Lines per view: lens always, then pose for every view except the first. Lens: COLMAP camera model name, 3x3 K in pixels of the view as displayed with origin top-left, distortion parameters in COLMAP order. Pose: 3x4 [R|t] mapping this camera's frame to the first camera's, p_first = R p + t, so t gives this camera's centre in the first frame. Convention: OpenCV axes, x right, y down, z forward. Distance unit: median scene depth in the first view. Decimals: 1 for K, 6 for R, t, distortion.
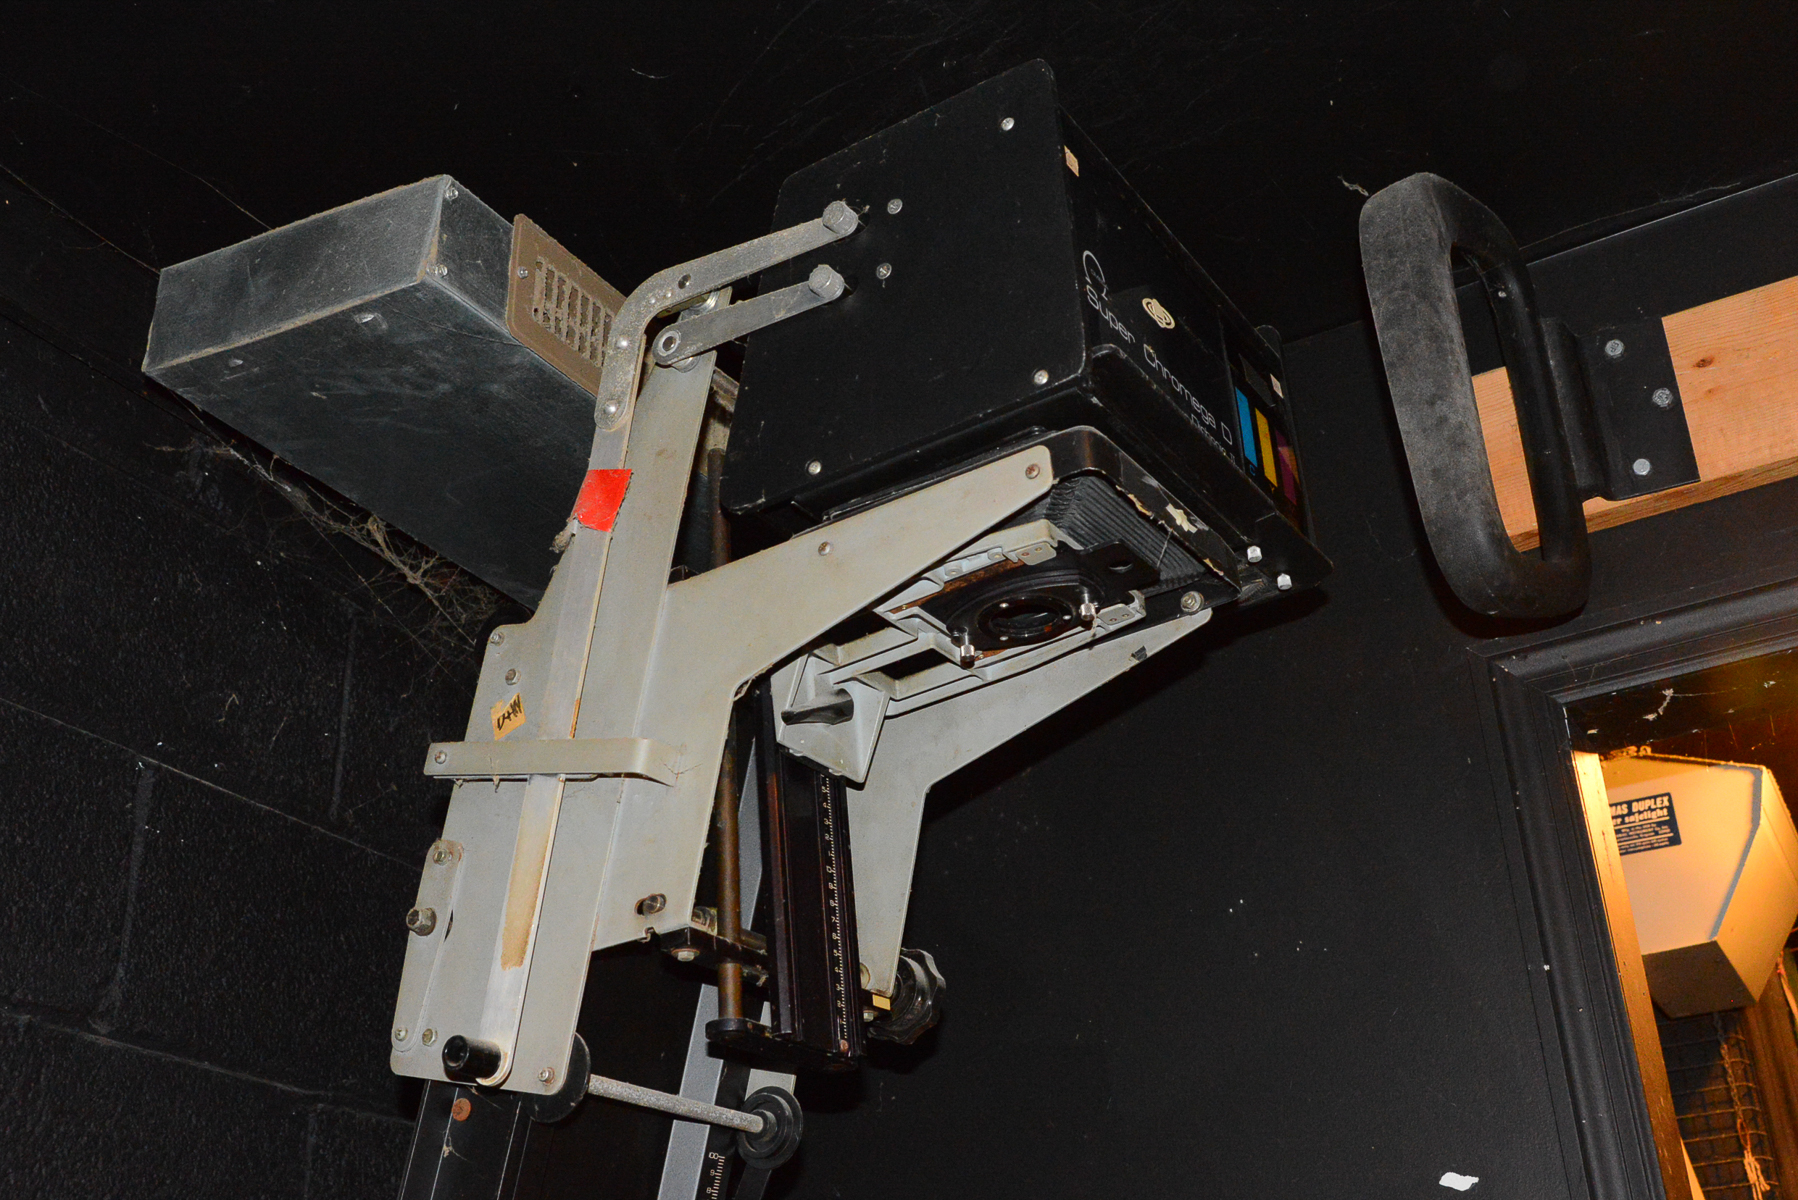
lens RADIAL K [[1848.9, 0, 899.0], [0, 1848.9, 600.0], [0, 0, 1]] dist [-0.099627, 0.012748]
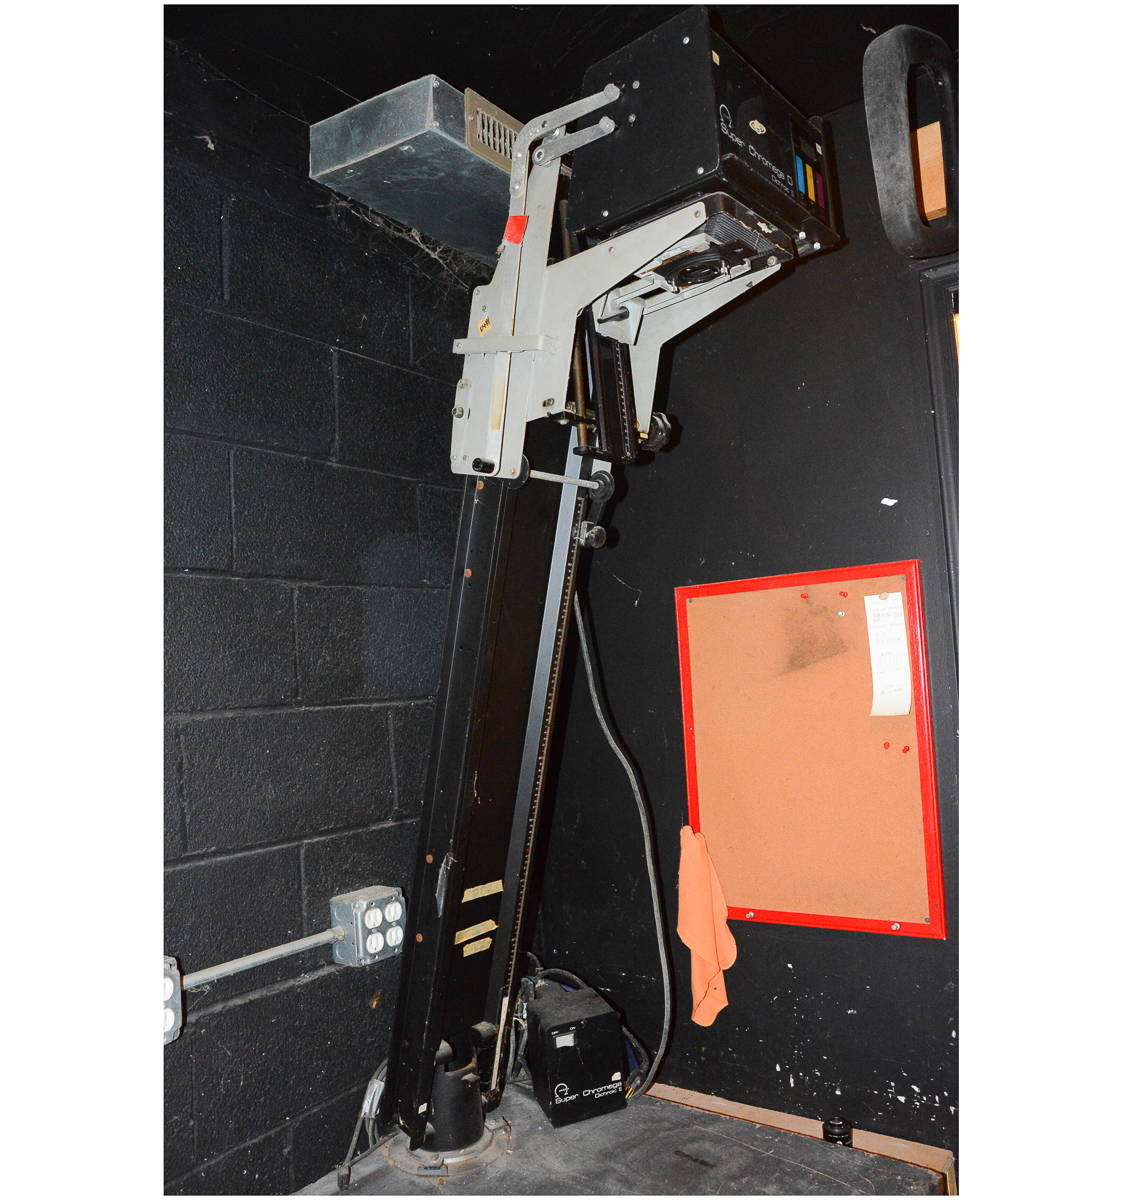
lens RADIAL K [[948.3, 0, 561.0], [0, 948.3, 600.0], [0, 0, 1]] dist [-0.005334, -0.002498]
pose [[0.992009, -0.014629, -0.125315, 0.038083], [0.063080, 0.917705, 0.392224, -0.088404], [0.109265, -0.396994, 0.911294, -0.267340]]
